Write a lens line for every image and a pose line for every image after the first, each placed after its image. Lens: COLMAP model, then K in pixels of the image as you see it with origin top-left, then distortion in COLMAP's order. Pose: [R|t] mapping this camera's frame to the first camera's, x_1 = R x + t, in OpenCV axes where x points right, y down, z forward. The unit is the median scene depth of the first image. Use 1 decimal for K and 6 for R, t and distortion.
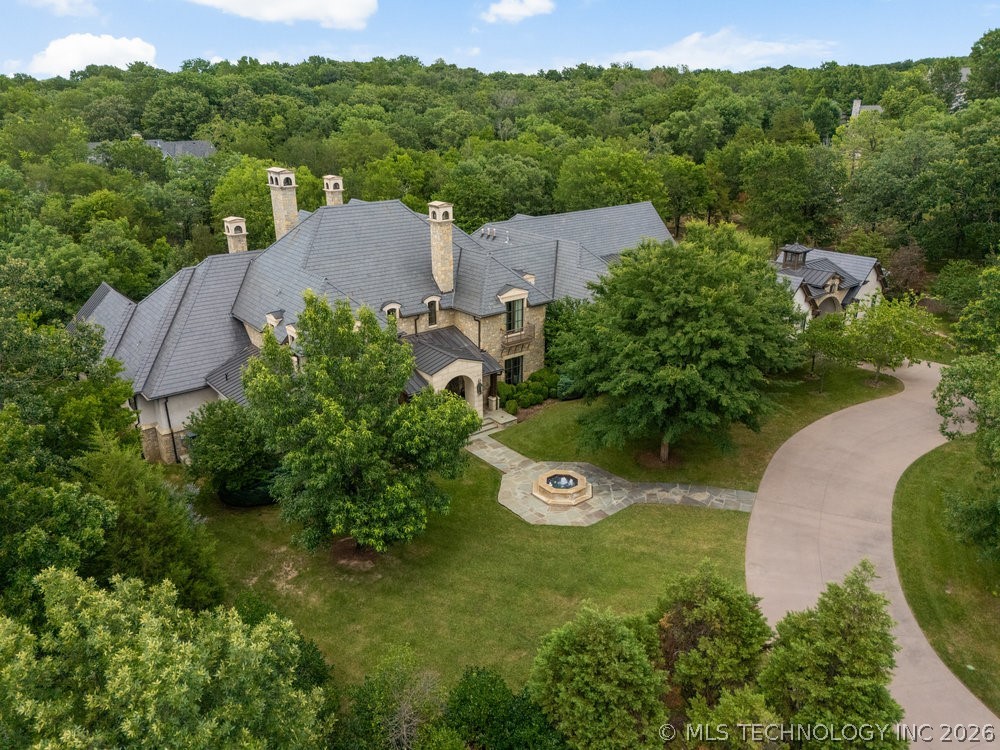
lens RADIAL K [[704.7, 0, 500.0], [0, 704.7, 375.0], [0, 0, 1]] dist [0.047481, -0.000309]
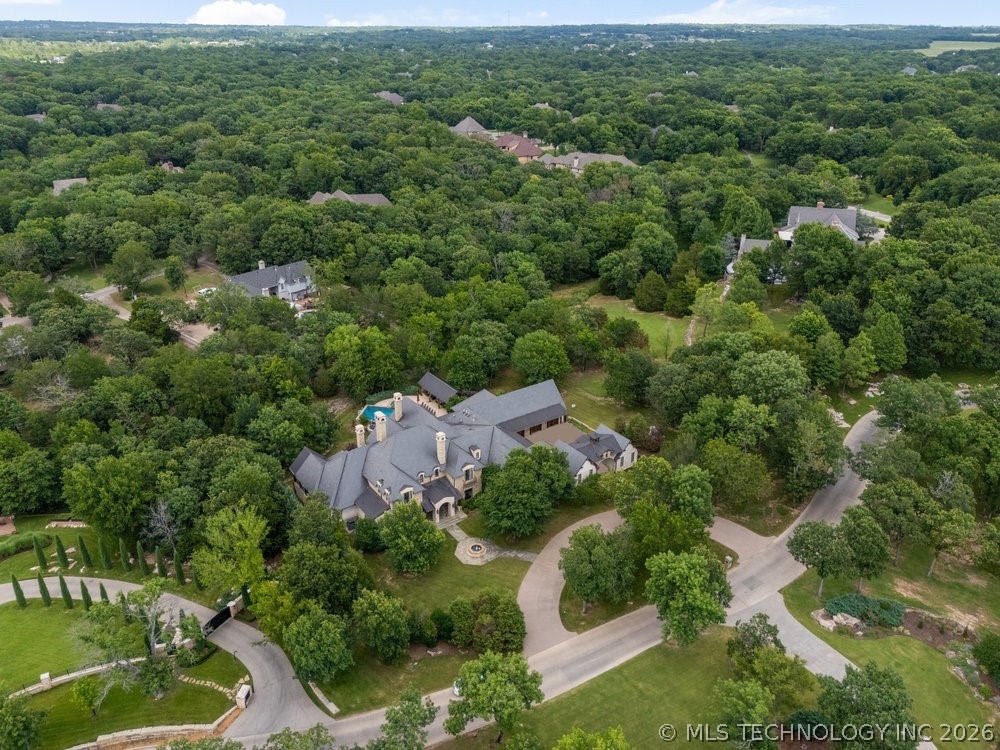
lens RADIAL K [[702.1, 0, 500.0], [0, 702.1, 375.0], [0, 0, 1]] dist [0.077986, -0.000011]
pose [[0.998719, 0.024058, -0.044518, 0.251320], [-0.020500, 0.996685, 0.078732, -0.679300], [0.046264, -0.077719, 0.995901, -1.595993]]
